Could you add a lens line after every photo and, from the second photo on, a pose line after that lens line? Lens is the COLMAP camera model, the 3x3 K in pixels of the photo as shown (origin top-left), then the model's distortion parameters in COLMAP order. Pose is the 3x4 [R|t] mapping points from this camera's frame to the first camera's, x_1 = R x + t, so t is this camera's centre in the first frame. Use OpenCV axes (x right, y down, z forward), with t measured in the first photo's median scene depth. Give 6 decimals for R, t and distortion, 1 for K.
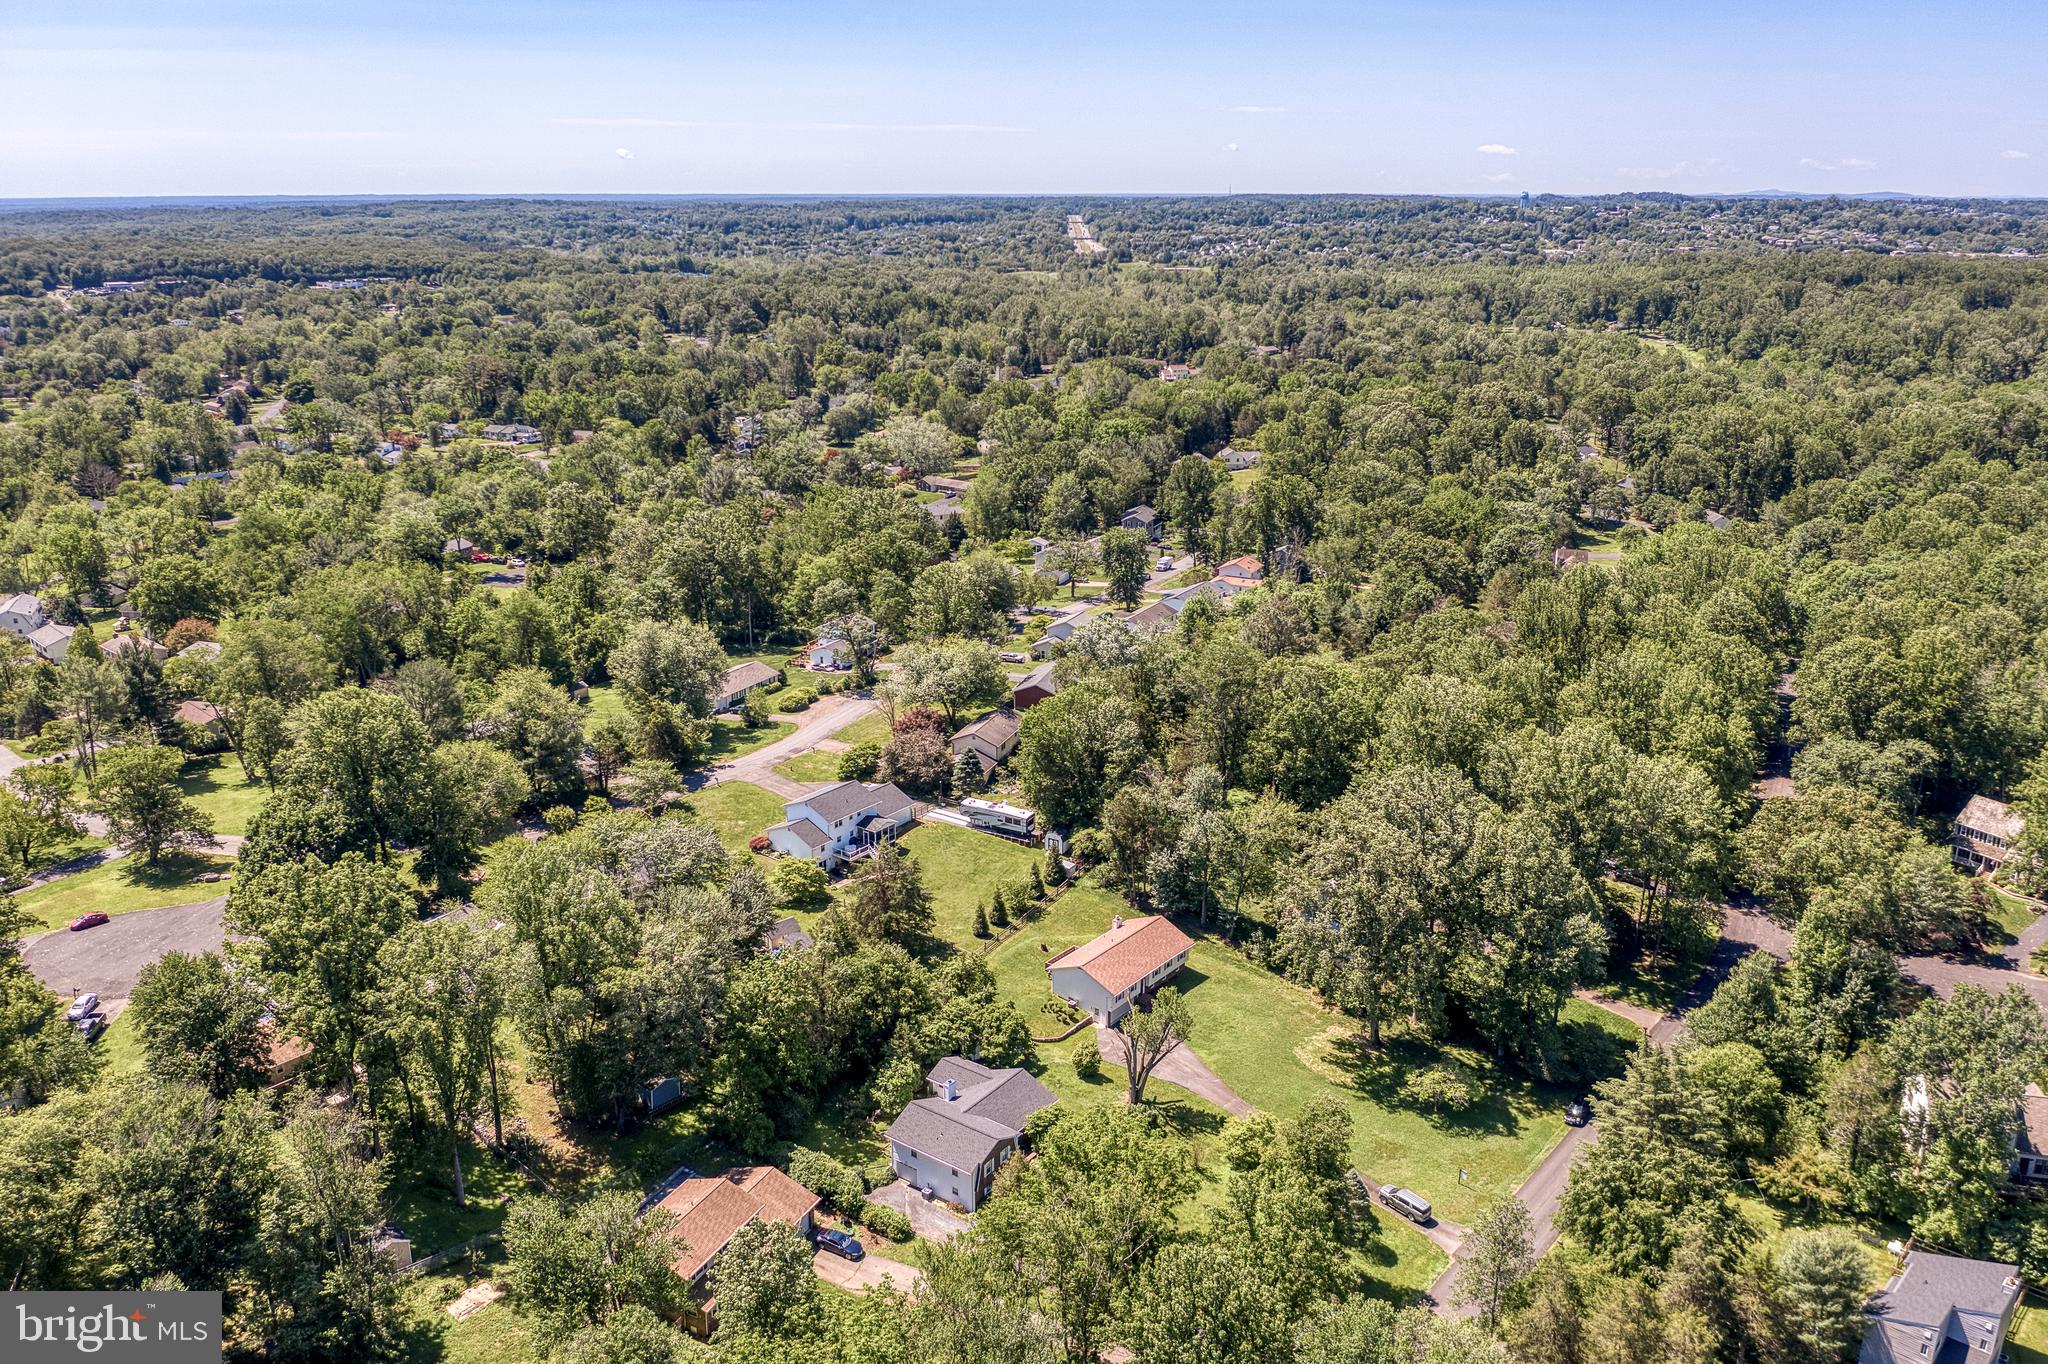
lens RADIAL K [[1668.5, 0, 1024.0], [0, 1668.5, 682.0], [0, 0, 1]] dist [-0.011610, -0.000739]
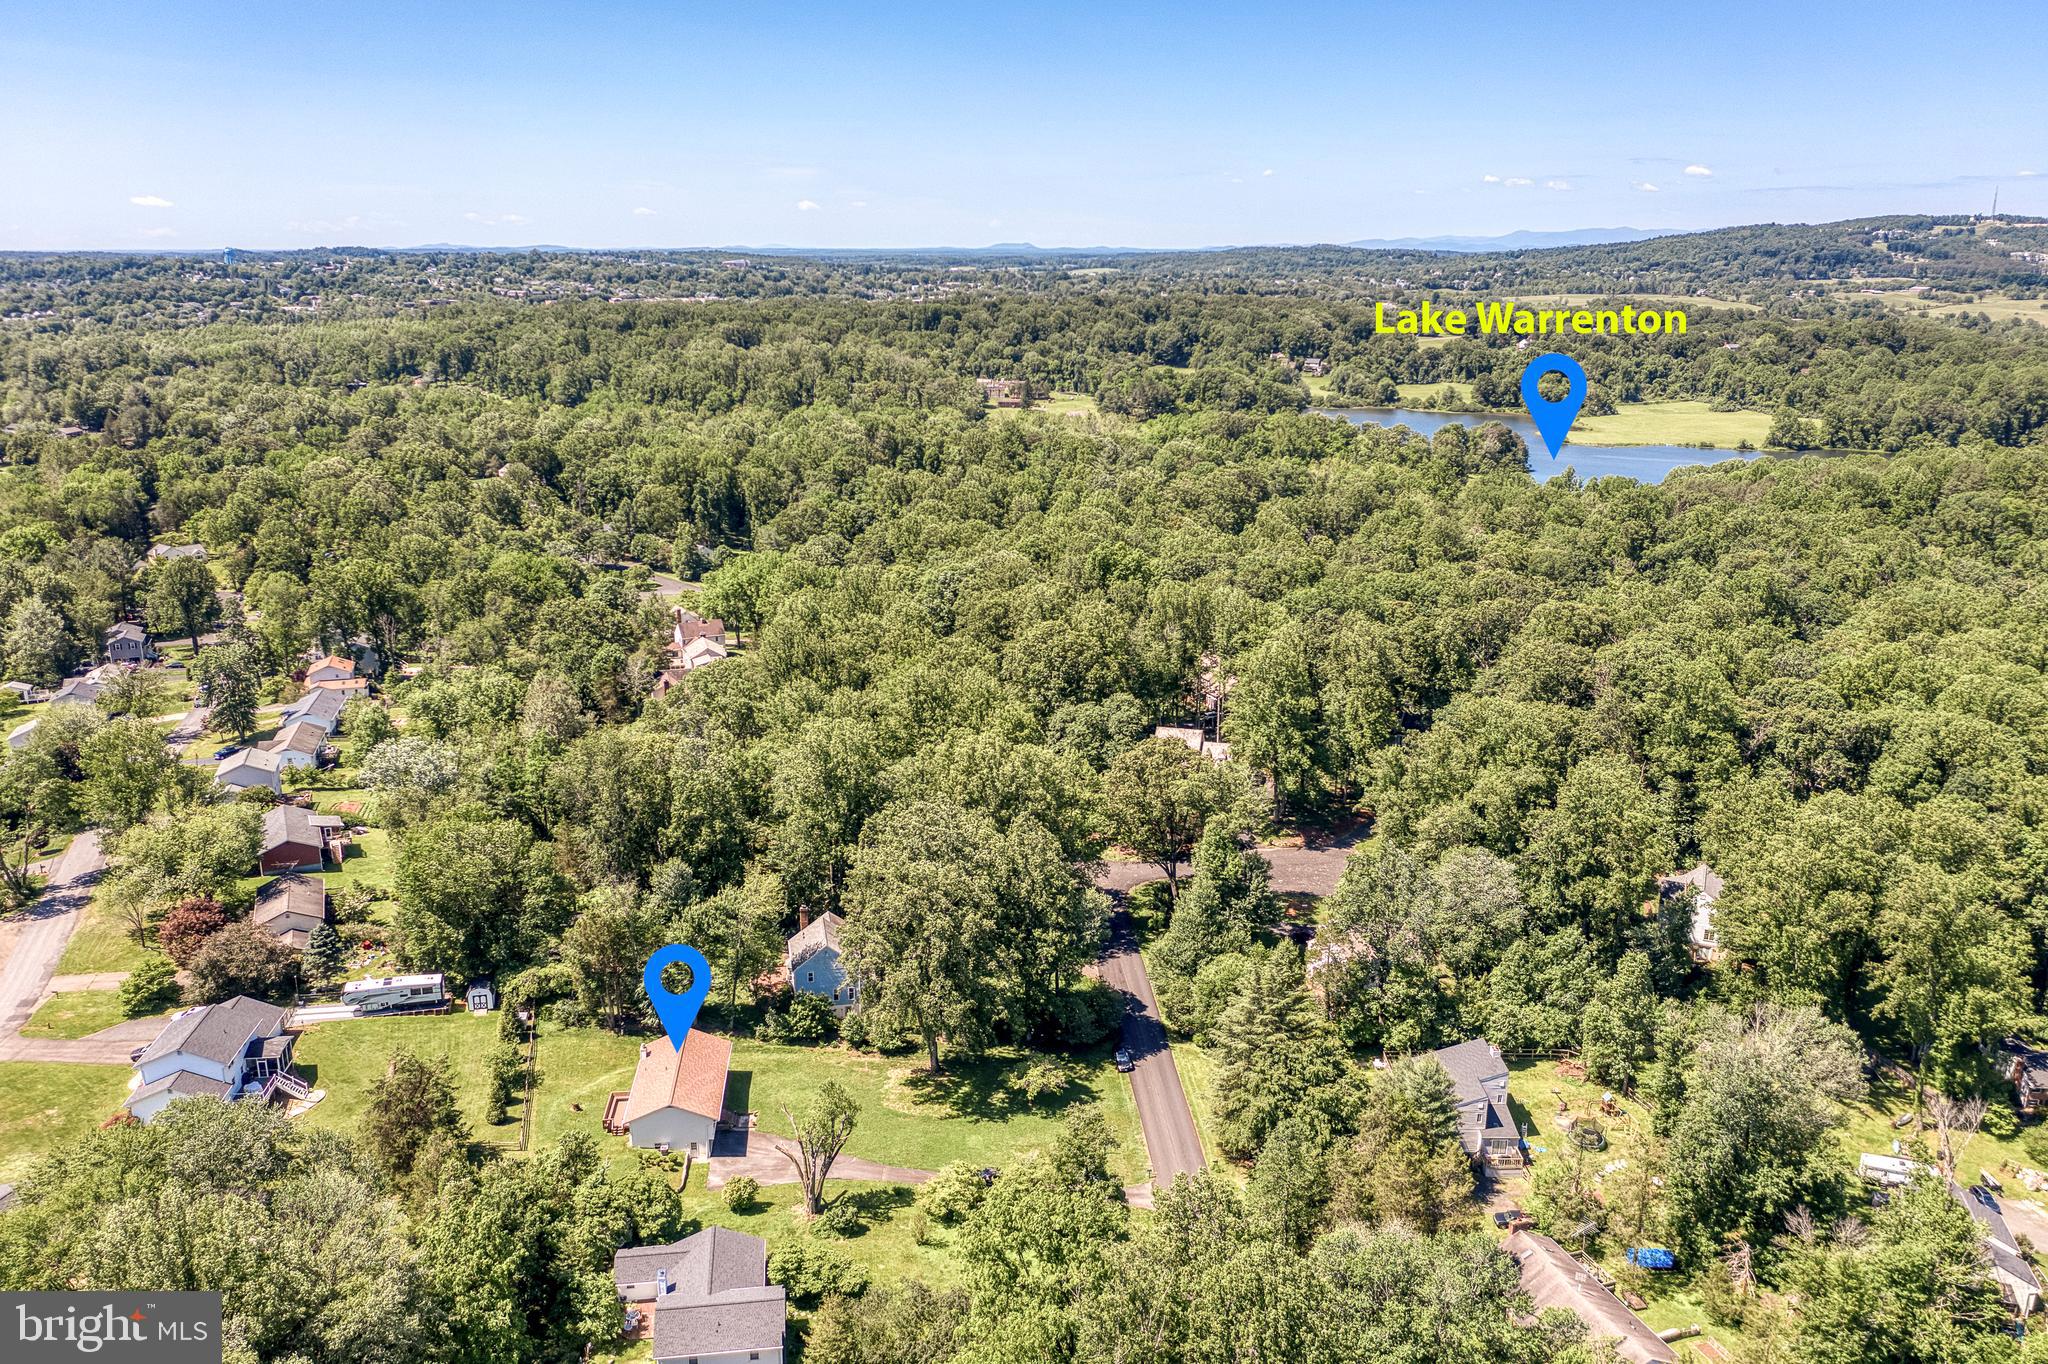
lens RADIAL K [[1668.5, 0, 1024.0], [0, 1668.5, 682.0], [0, 0, 1]] dist [-0.011610, -0.000739]
pose [[0.686559, -0.185286, 0.703069, -0.342607], [0.206073, 0.976920, 0.056223, -0.051267], [-0.697259, 0.106283, 0.708896, 0.163929]]
